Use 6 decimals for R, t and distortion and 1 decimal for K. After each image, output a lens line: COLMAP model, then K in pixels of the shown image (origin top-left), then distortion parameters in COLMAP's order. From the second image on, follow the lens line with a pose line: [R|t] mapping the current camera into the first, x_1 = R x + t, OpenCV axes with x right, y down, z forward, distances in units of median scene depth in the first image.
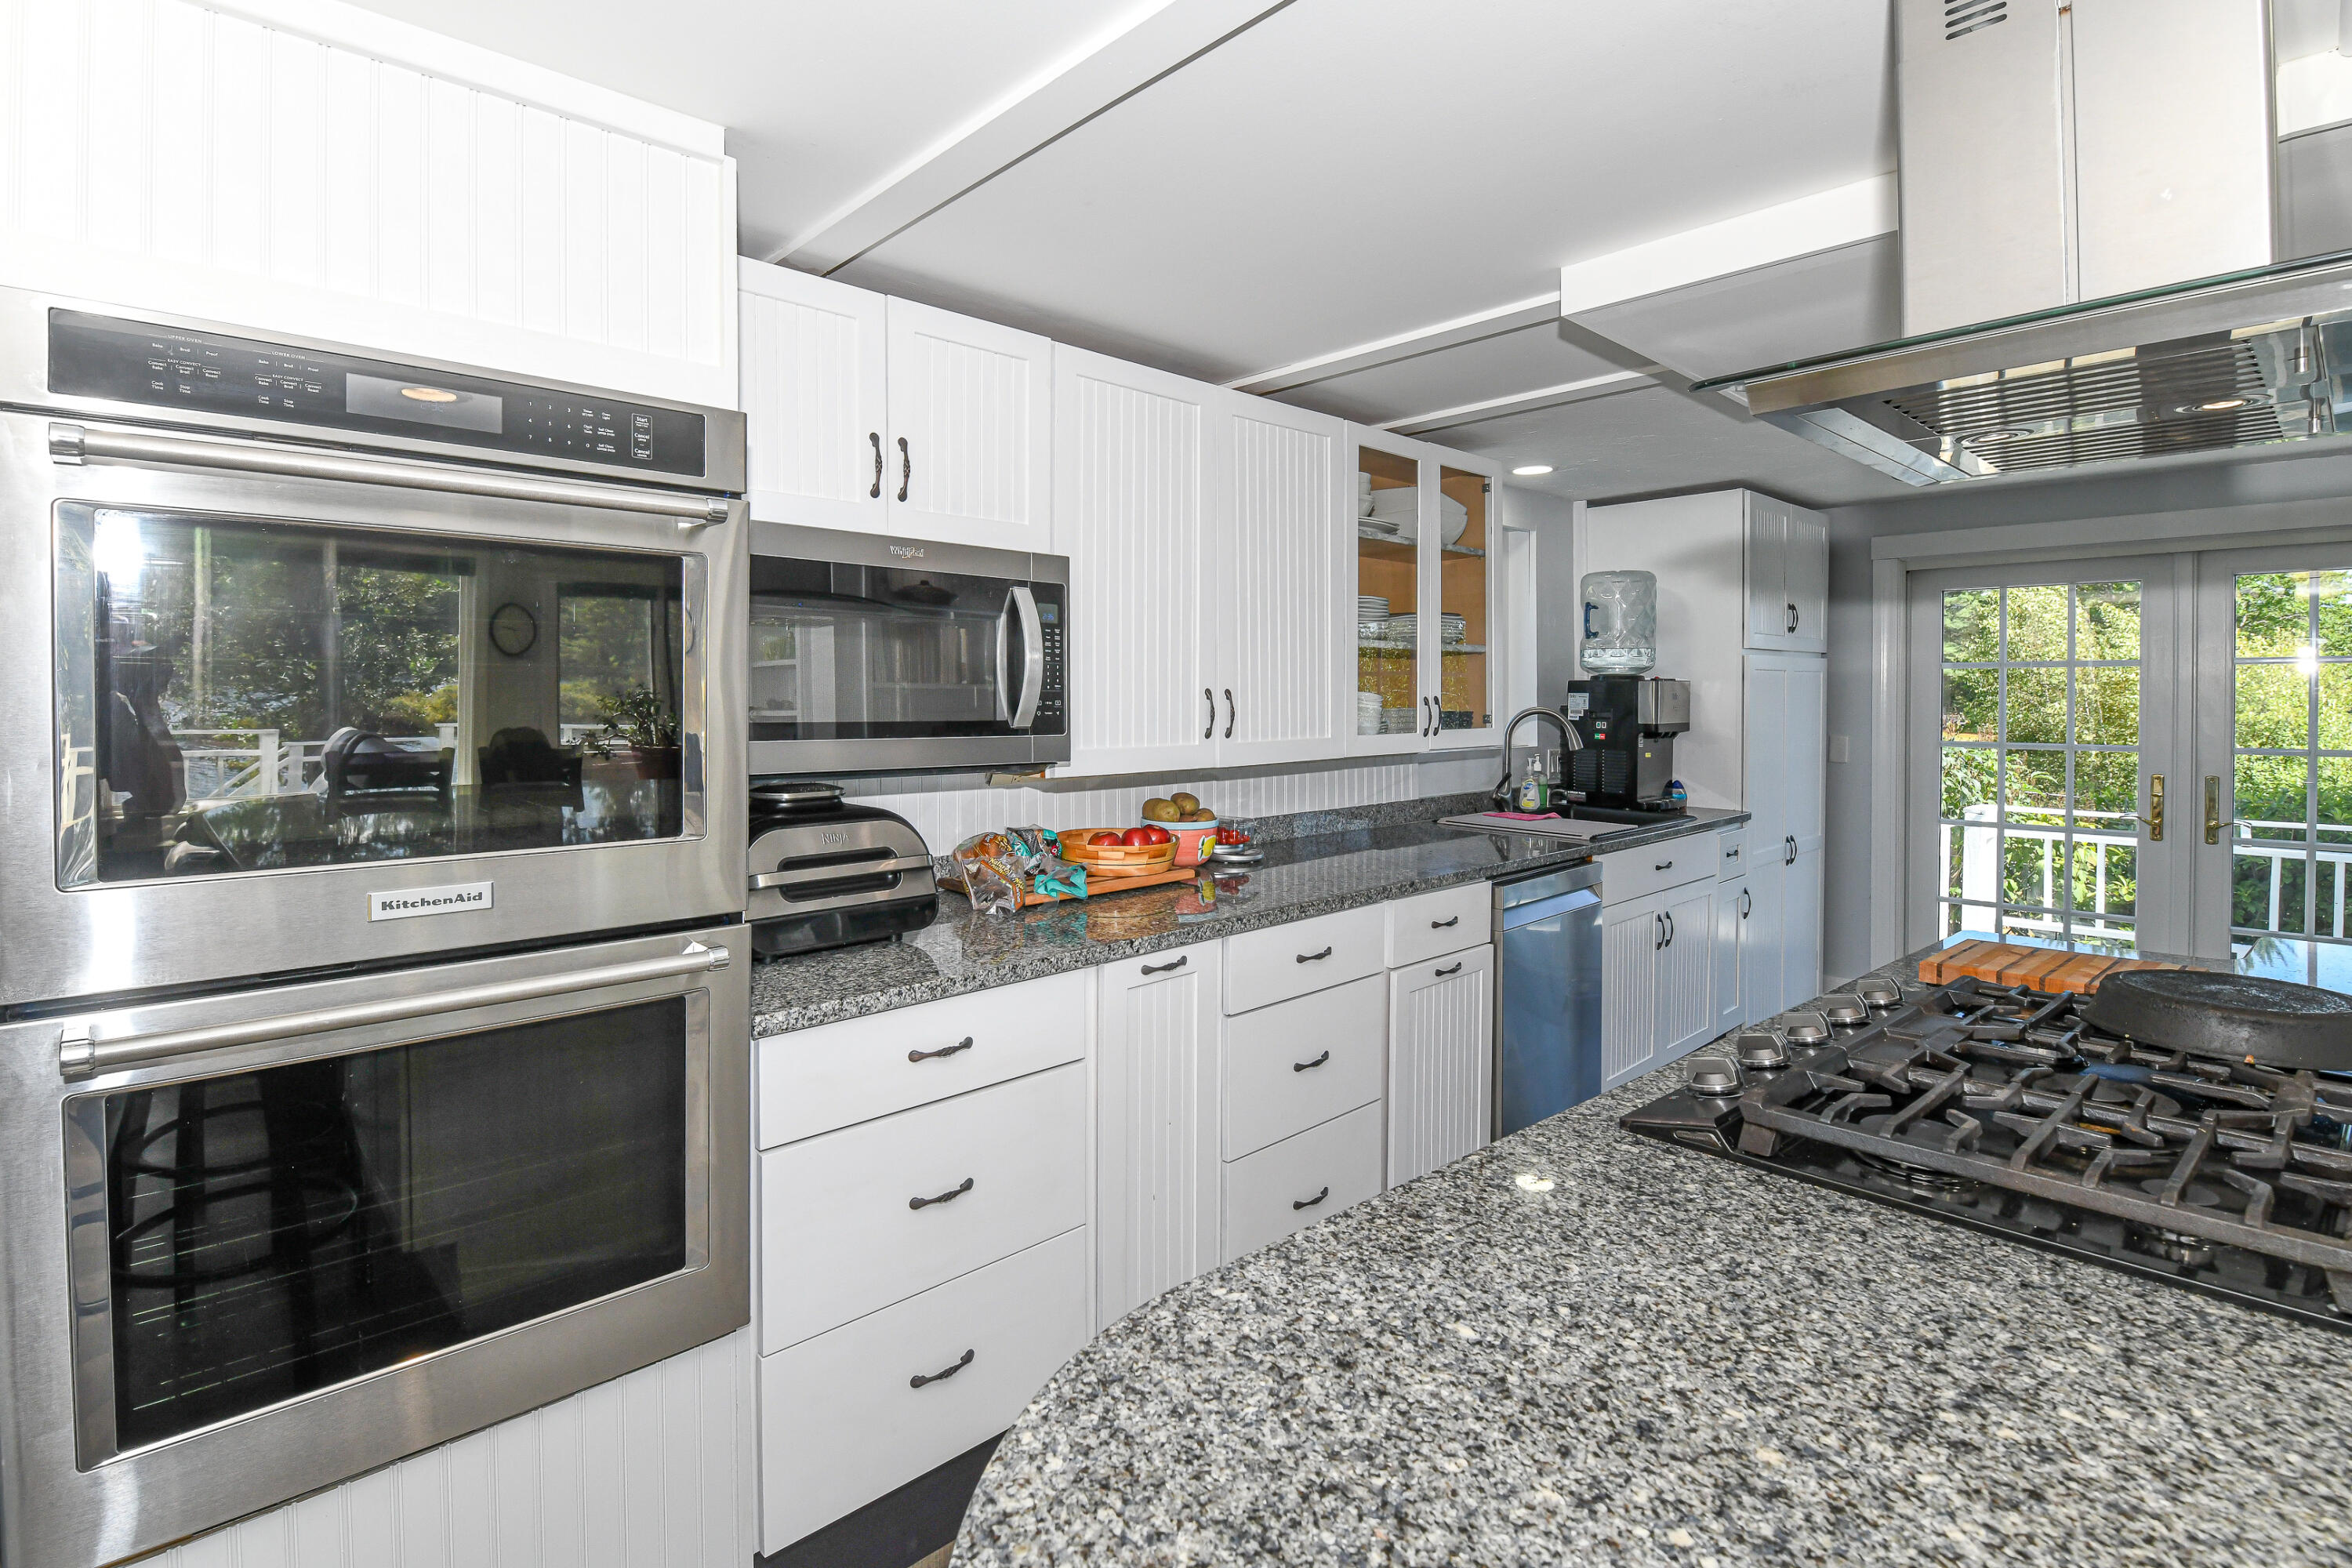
lens RADIAL K [[1129.9, 0, 1176.0], [0, 1129.9, 710.9], [0, 0, 1]] dist [-0.005069, -0.004832]
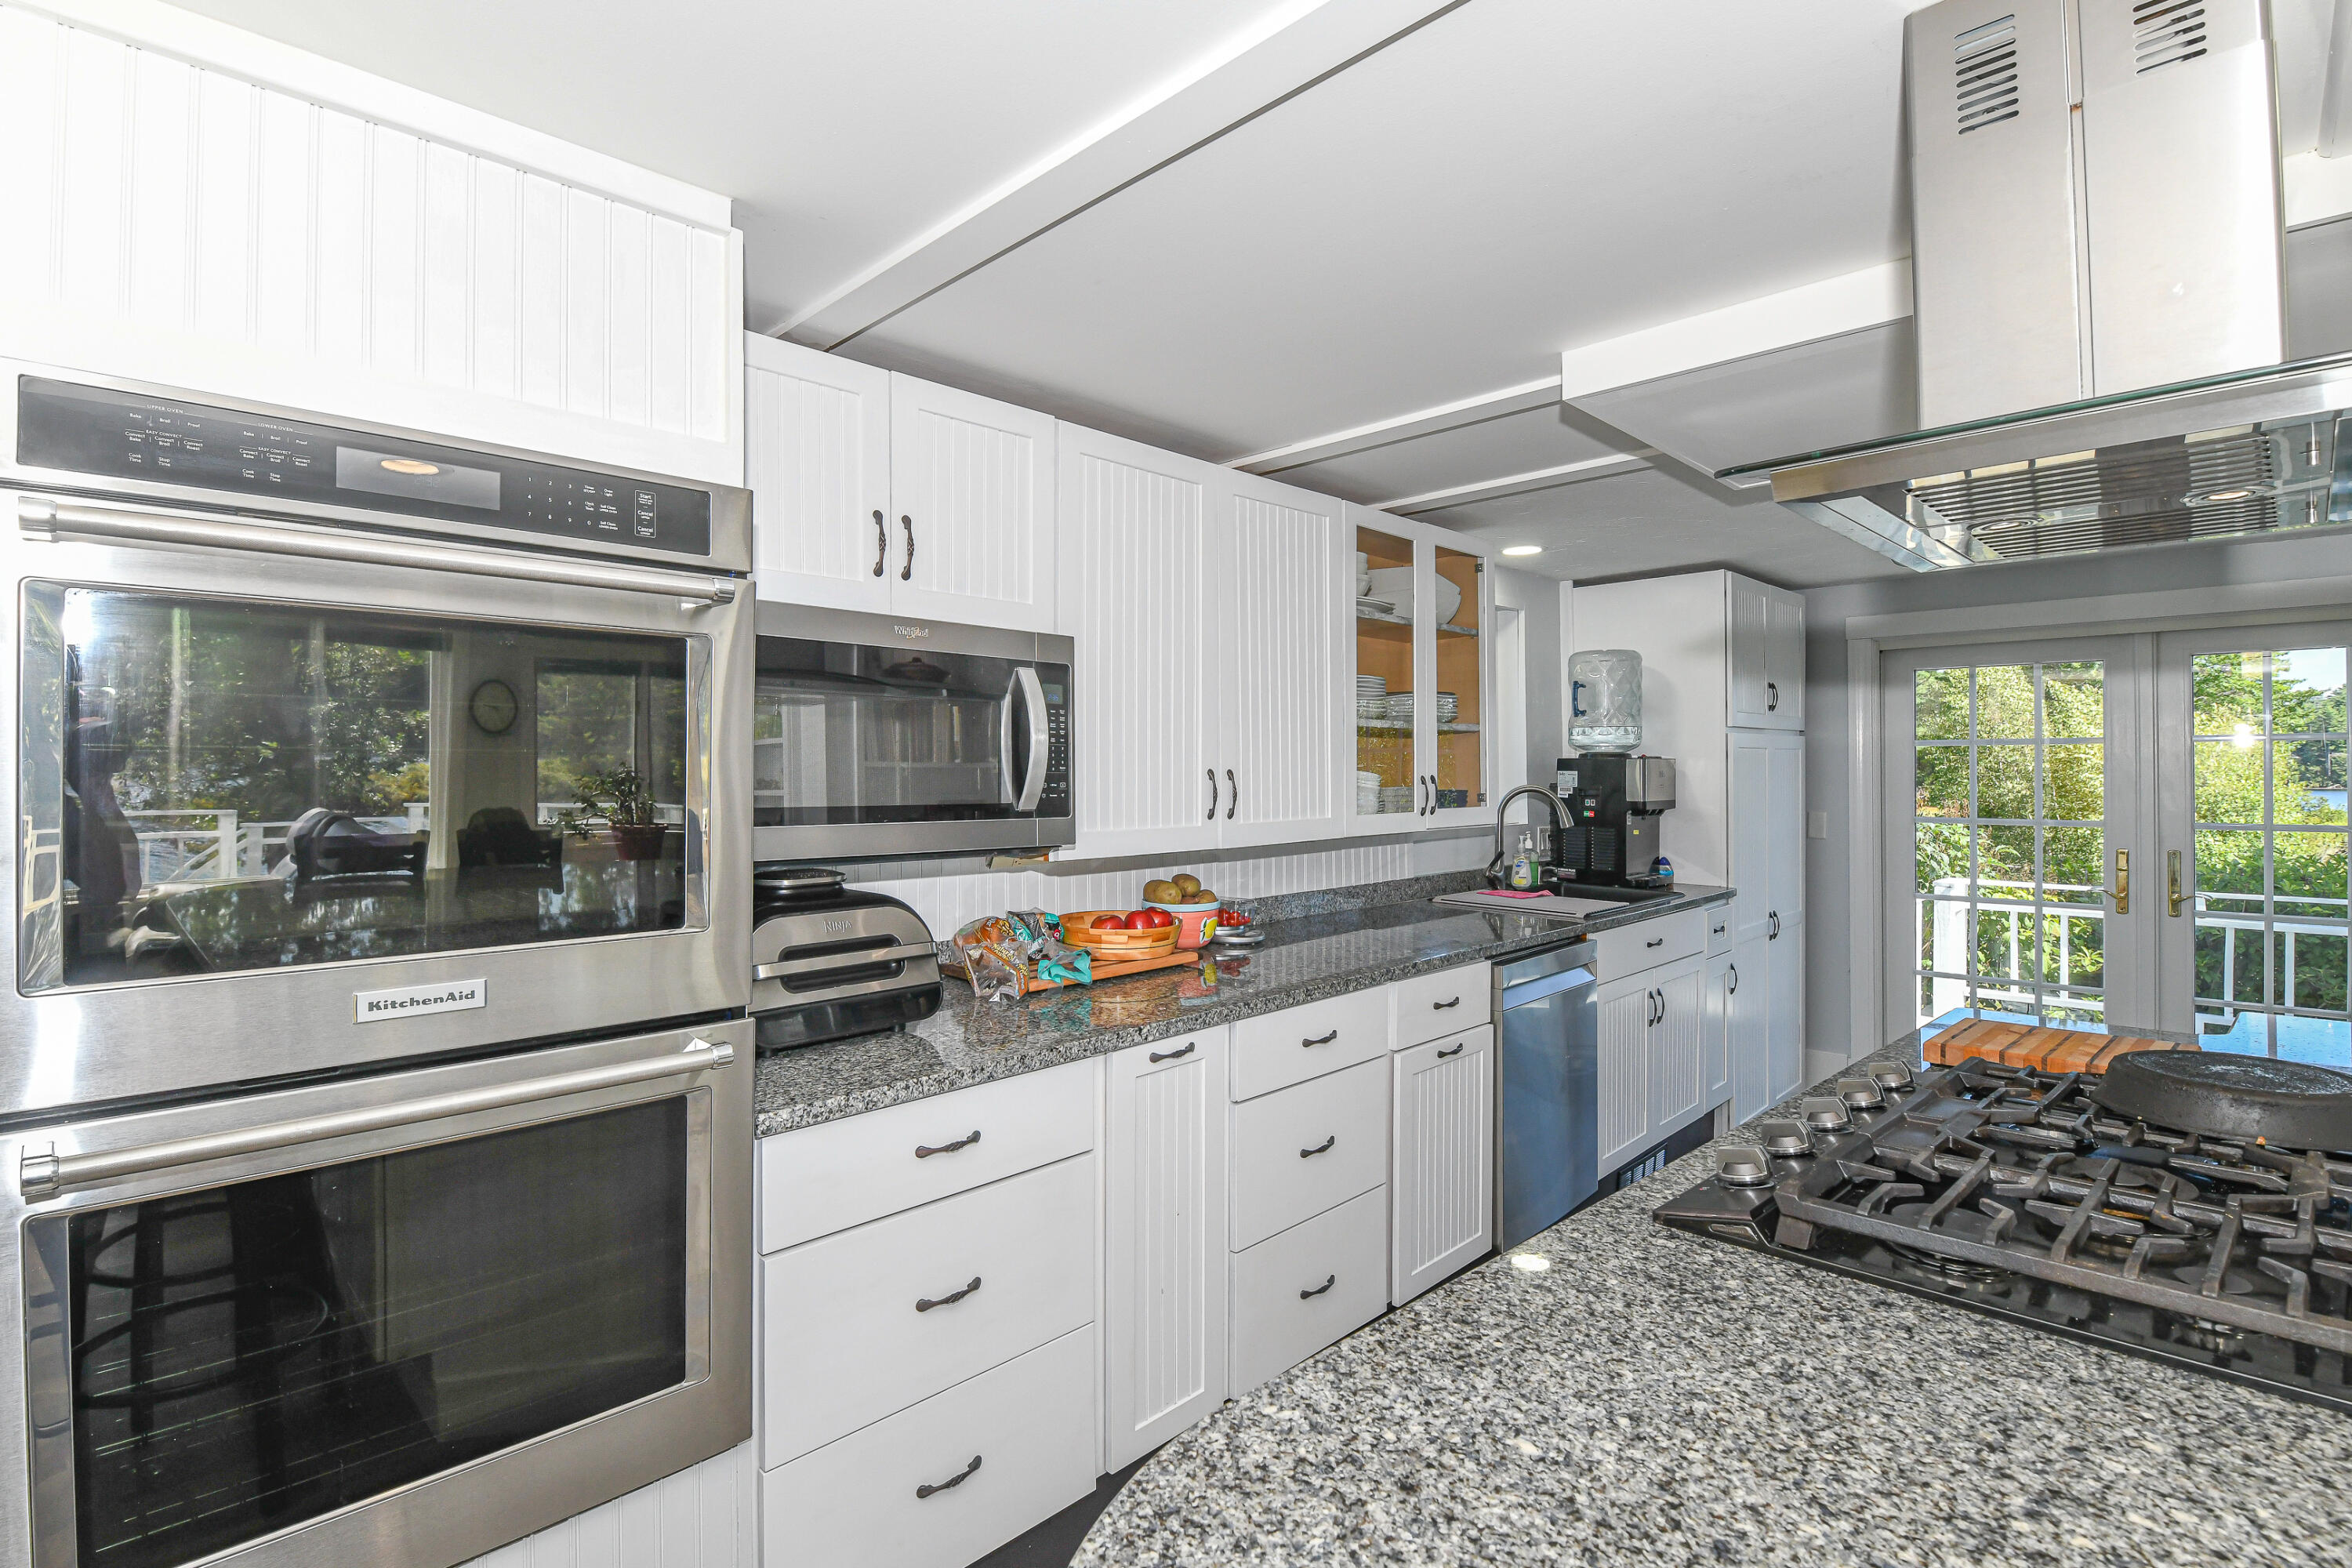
lens RADIAL K [[1129.9, 0, 1198.8], [0, 1129.9, 764.0], [0, 0, 1]] dist [-0.005069, -0.004832]
pose [[0.999282, -0.000271, 0.037888, -0.034031], [0.000989, 0.999821, -0.018918, -0.009552], [-0.037876, 0.018942, 0.999103, 0.019314]]
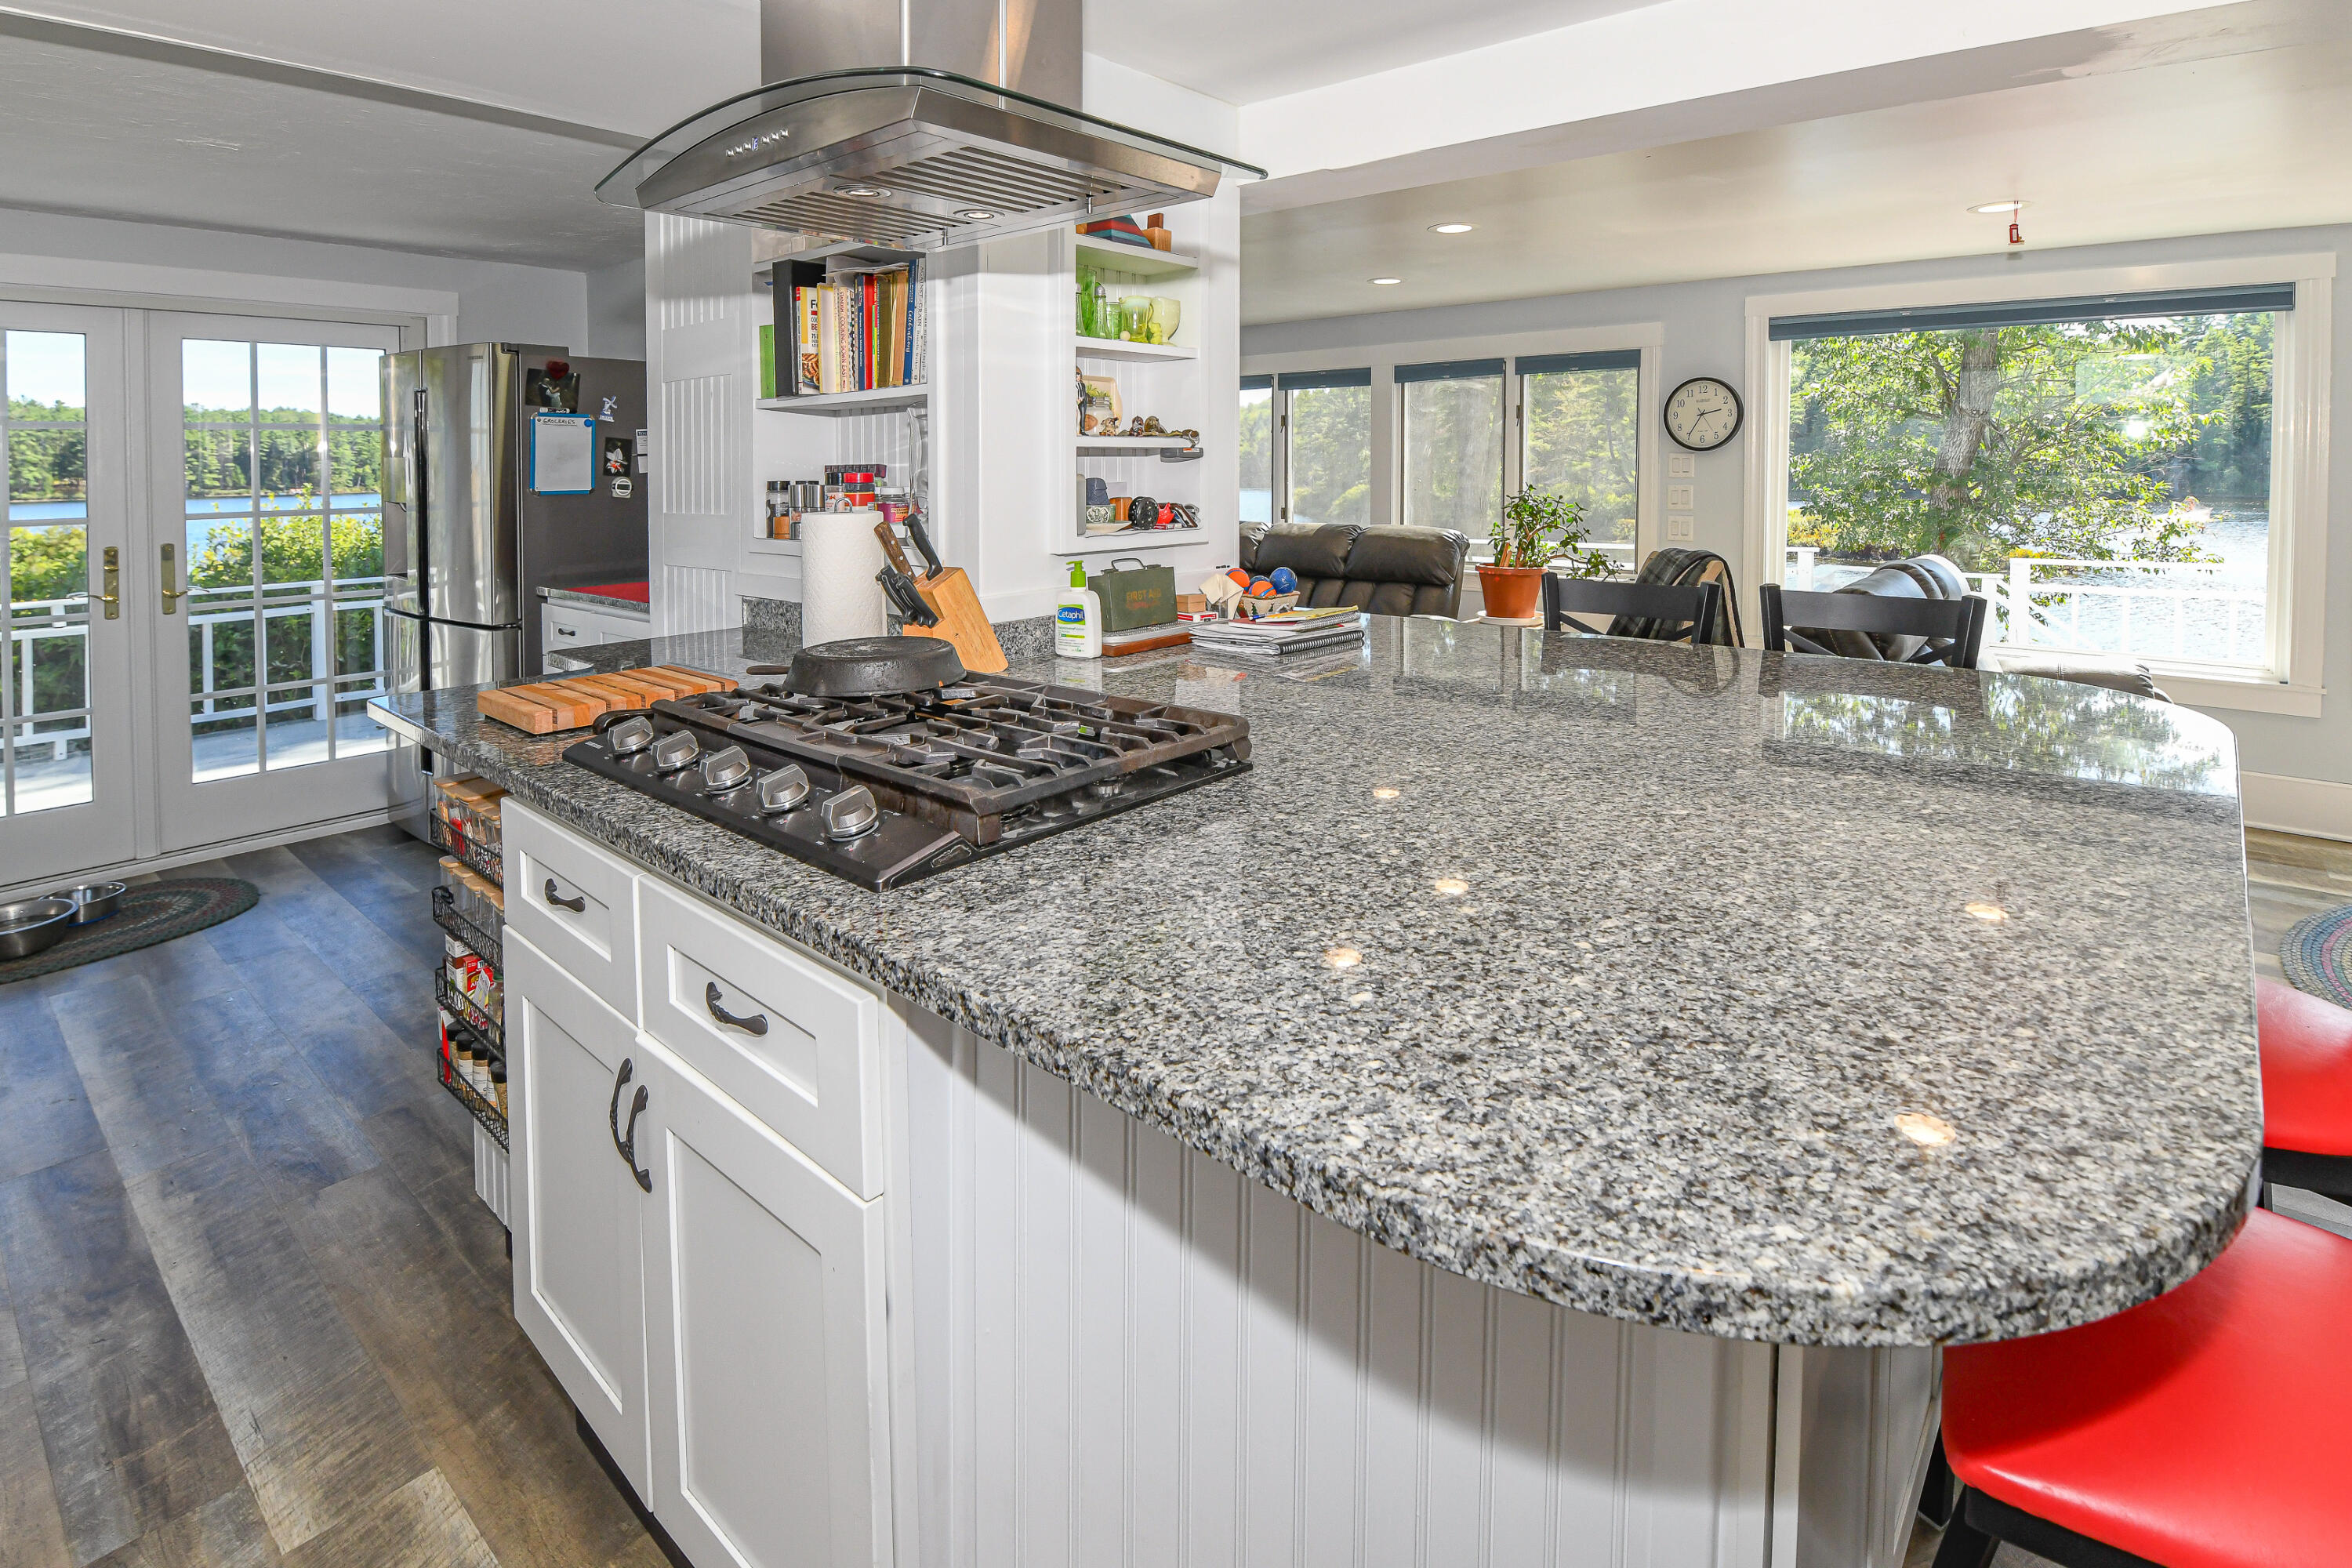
lens RADIAL K [[1129.9, 0, 1175.4], [0, 1129.9, 502.9], [0, 0, 1]] dist [-0.005069, -0.004832]
pose [[-0.105737, -0.027431, 0.994016, -0.403174], [0.021112, 0.999332, 0.029823, 0.036932], [-0.994170, 0.024139, -0.105088, 0.696166]]
